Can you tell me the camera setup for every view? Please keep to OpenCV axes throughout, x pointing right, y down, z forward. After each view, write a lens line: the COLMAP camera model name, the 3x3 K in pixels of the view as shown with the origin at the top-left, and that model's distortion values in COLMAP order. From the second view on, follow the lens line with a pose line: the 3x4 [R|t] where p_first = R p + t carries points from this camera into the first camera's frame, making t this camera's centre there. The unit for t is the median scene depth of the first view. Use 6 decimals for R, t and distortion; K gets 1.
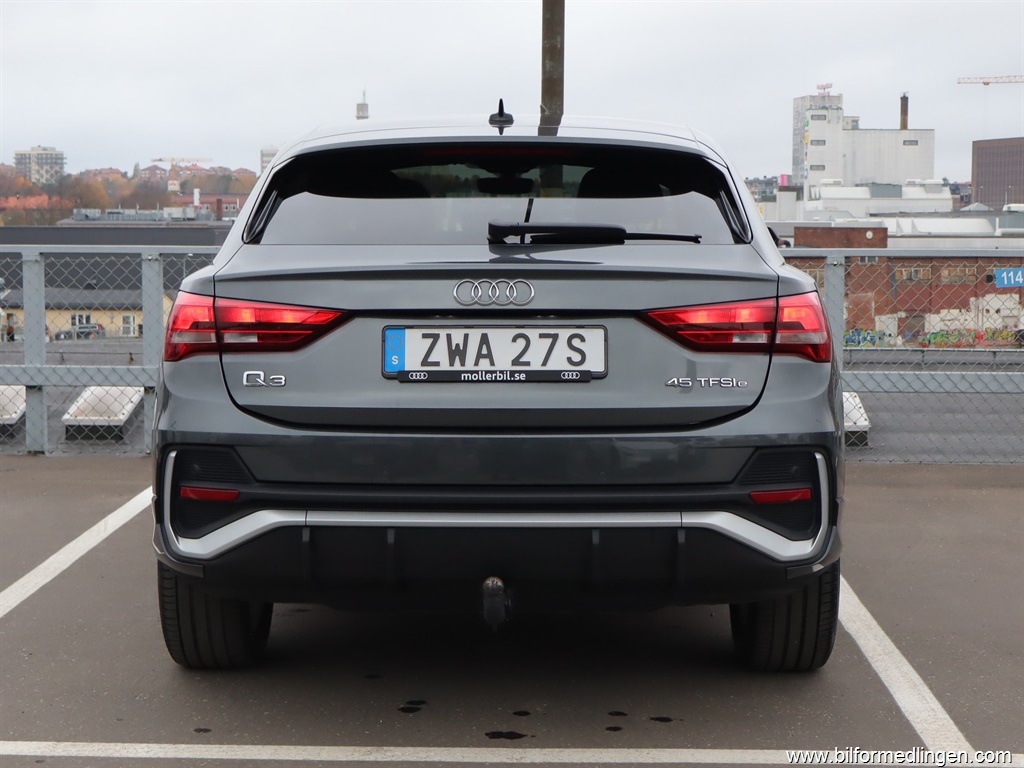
lens RADIAL K [[1854.4, 0, 509.9], [0, 1854.4, 378.7], [0, 0, 1]] dist [0.071287, 0.000000]
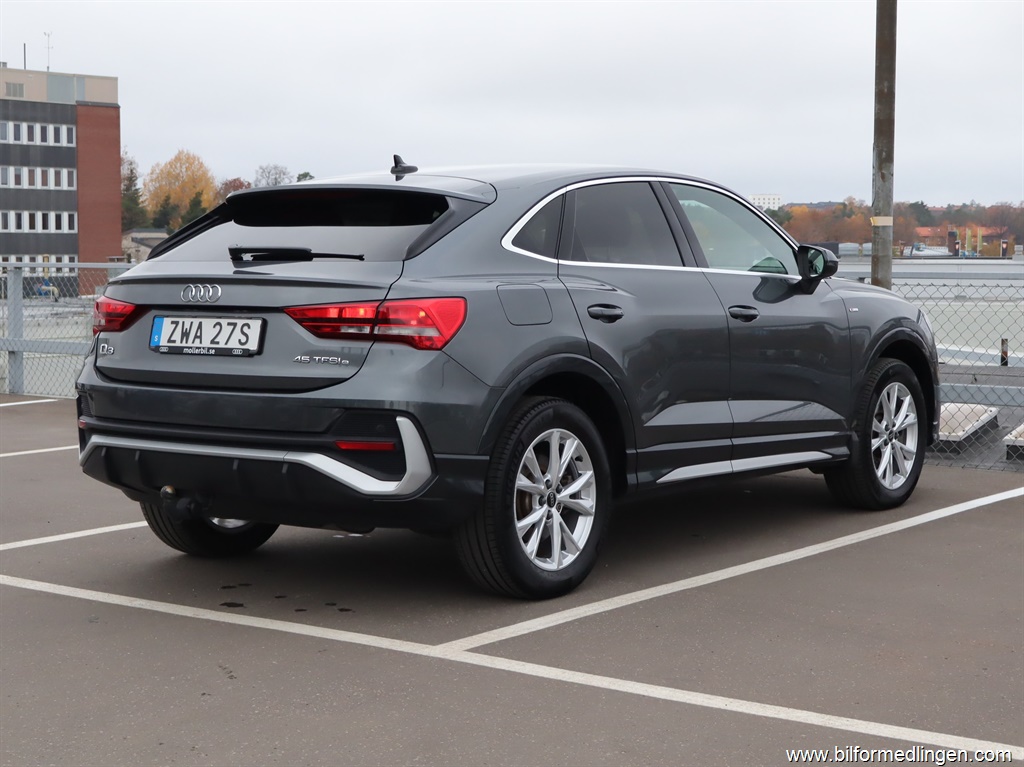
lens RADIAL K [[1854.4, 0, 539.8], [0, 1854.4, 345.0], [0, 0, 1]] dist [0.071287, 0.000000]
pose [[0.810362, 0.025456, -0.585376, 1.056333], [-0.045469, 0.998775, -0.019511, 0.010329], [0.584163, 0.042428, 0.810527, -0.028755]]
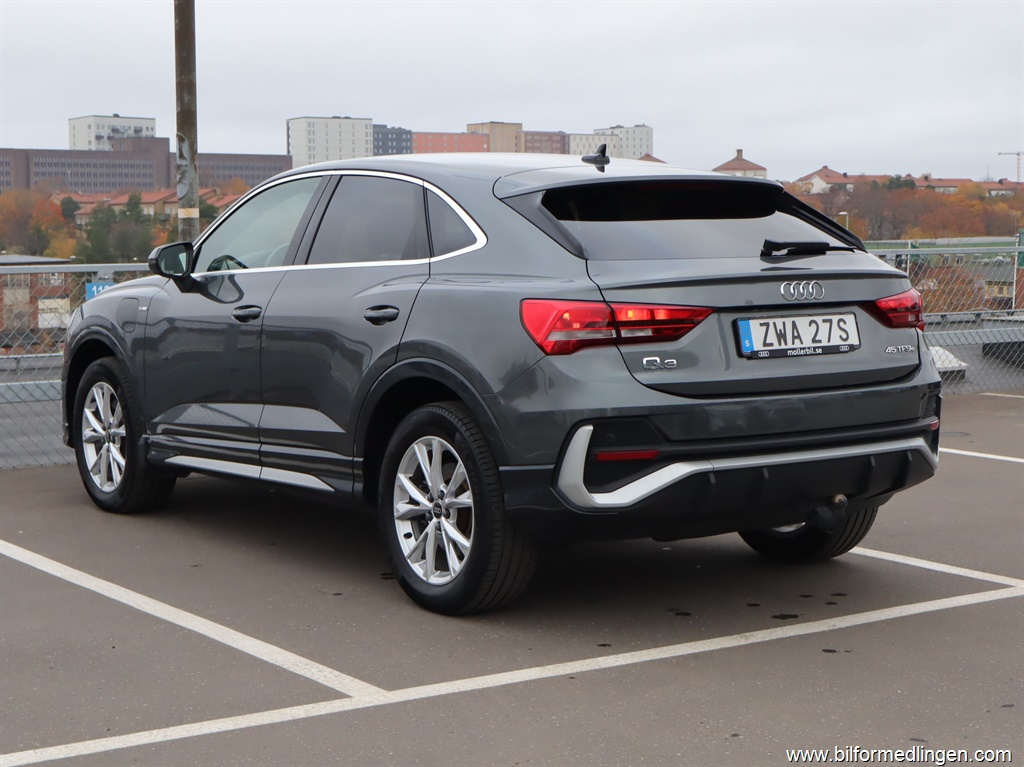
lens RADIAL K [[1854.4, 0, 513.9], [0, 1854.4, 382.2], [0, 0, 1]] dist [0.071287, 0.000000]
pose [[0.813247, -0.058193, 0.579001, -0.975532], [0.062175, 0.997981, 0.012975, -0.009810], [-0.578587, 0.025447, 0.815224, 0.002753]]
